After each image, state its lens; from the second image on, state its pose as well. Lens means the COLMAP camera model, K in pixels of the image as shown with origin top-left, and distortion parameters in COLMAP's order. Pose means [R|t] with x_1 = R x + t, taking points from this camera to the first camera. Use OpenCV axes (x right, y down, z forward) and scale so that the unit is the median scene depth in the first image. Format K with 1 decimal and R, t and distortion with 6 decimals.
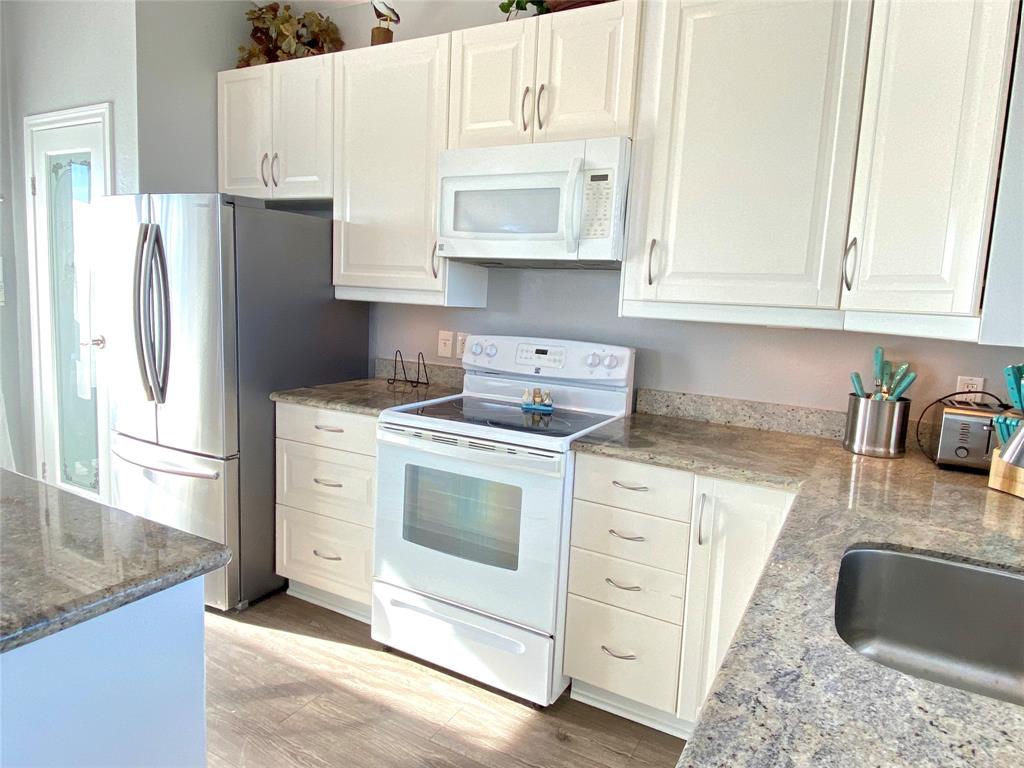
lens RADIAL K [[642.3, 0, 511.8], [0, 642.3, 378.4], [0, 0, 1]] dist [0.102780, -0.103000]
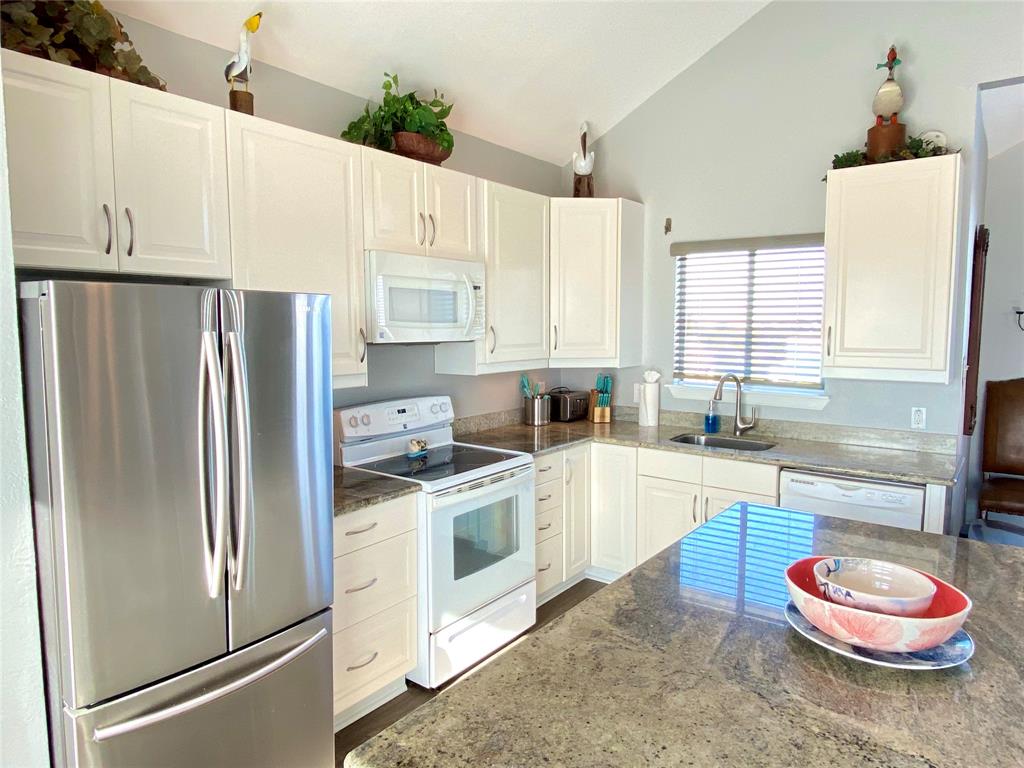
lens RADIAL K [[648.5, 0, 511.2], [0, 648.5, 379.6], [0, 0, 1]] dist [0.062303, -0.057380]
pose [[0.137835, -0.137114, 0.980919, -1.271216], [0.134355, 0.983806, 0.118638, -0.245850], [-0.981300, 0.115439, 0.154025, 0.656584]]
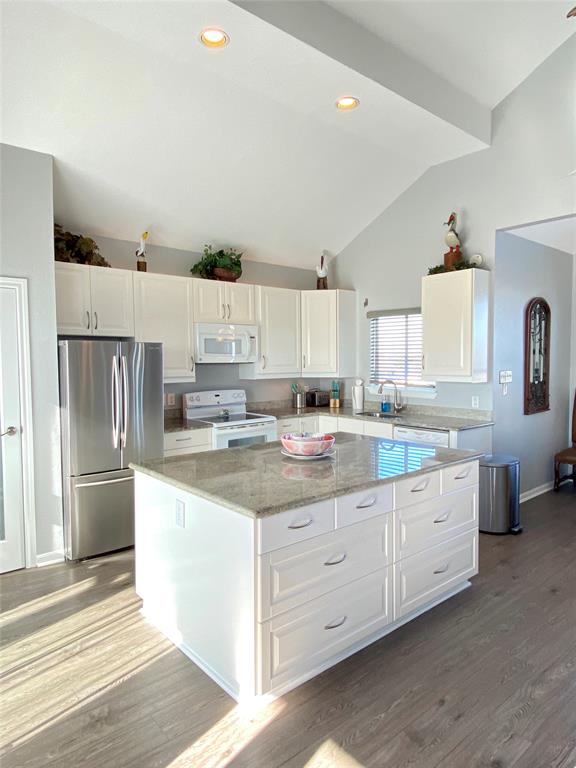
lens RADIAL K [[481.7, 0, 291.5], [0, 481.7, 382.7], [0, 0, 1]] dist [0.102780, -0.103000]
pose [[0.335547, -0.100775, 0.936618, -1.901057], [0.144624, 0.987985, 0.054490, -0.175345], [-0.930856, 0.117173, 0.346090, 0.019358]]
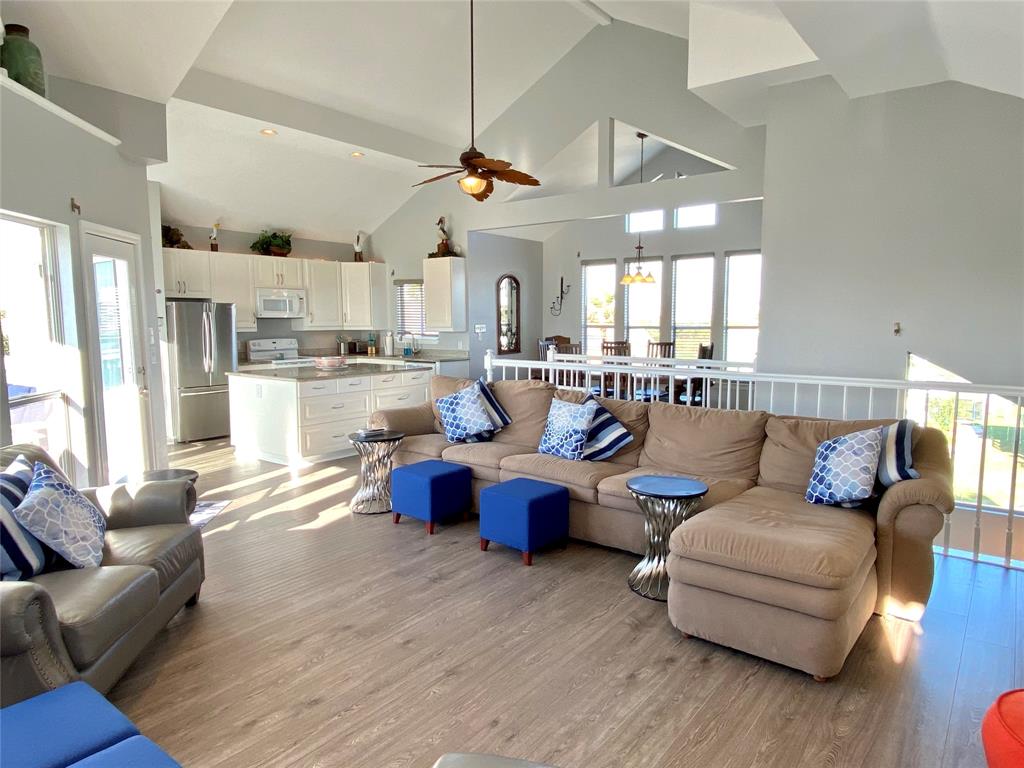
lens RADIAL K [[642.3, 0, 511.8], [0, 642.3, 378.4], [0, 0, 1]] dist [0.102780, -0.103000]
pose [[0.134085, -0.145464, 0.980235, -3.652927], [0.136689, 0.982427, 0.127092, -0.136222], [-0.981498, 0.116947, 0.151612, -0.878528]]
